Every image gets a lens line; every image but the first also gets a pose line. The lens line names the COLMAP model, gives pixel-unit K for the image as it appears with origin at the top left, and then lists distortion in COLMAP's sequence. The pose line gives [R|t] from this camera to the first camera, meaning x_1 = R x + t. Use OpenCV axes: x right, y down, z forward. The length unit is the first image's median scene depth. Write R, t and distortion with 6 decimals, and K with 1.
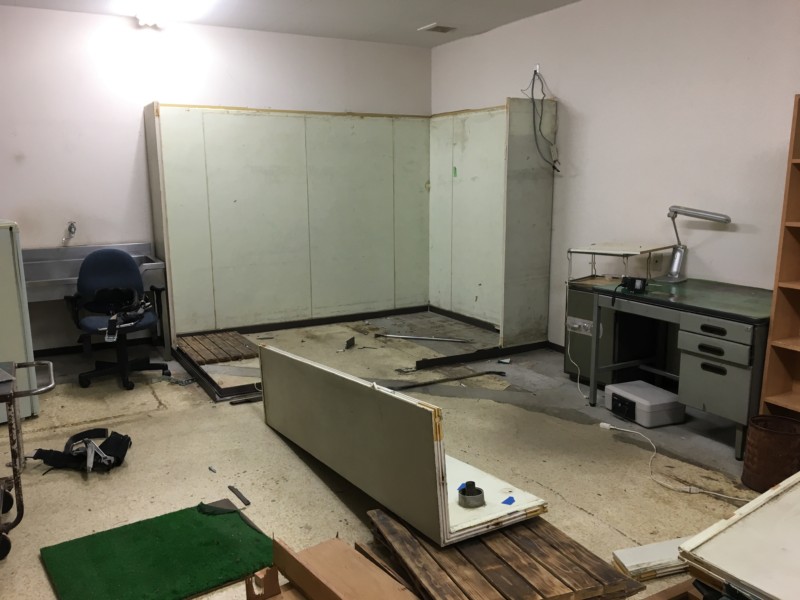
lens RADIAL K [[673.6, 0, 399.3], [0, 673.6, 300.8], [0, 0, 1]] dist [0.074841, -0.103021]
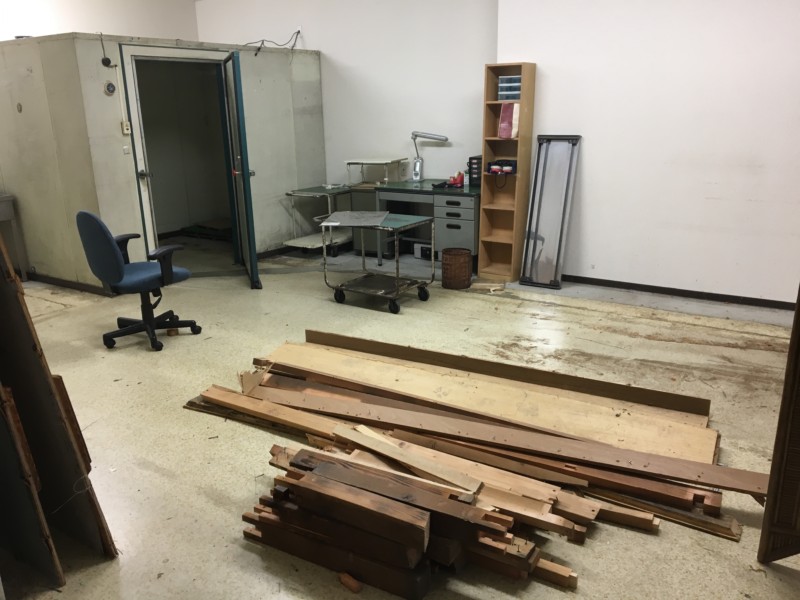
lens RADIAL K [[673.6, 0, 400.2], [0, 673.6, 301.5], [0, 0, 1]] dist [0.074841, -0.103021]
pose [[0.887930, -0.138940, 0.438492, -0.334581], [0.097696, 0.988505, 0.115384, 0.059175], [-0.449483, -0.059614, 0.891297, -0.362988]]
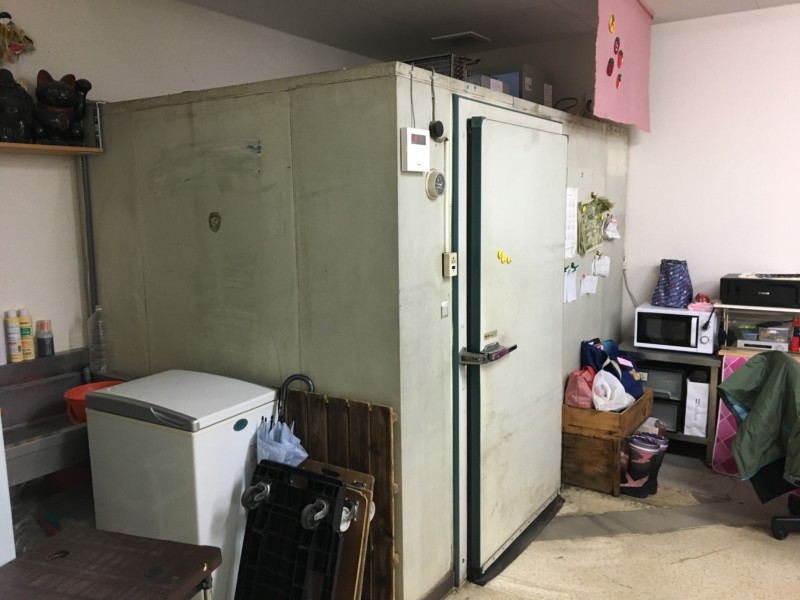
lens RADIAL K [[673.6, 0, 401.3], [0, 673.6, 299.1], [0, 0, 1]] dist [0.074841, -0.103021]
pose [[0.892029, -0.065569, 0.447198, -0.484908], [0.085936, 0.995977, -0.025384, -0.110542], [-0.443734, 0.061073, 0.894075, 0.446691]]
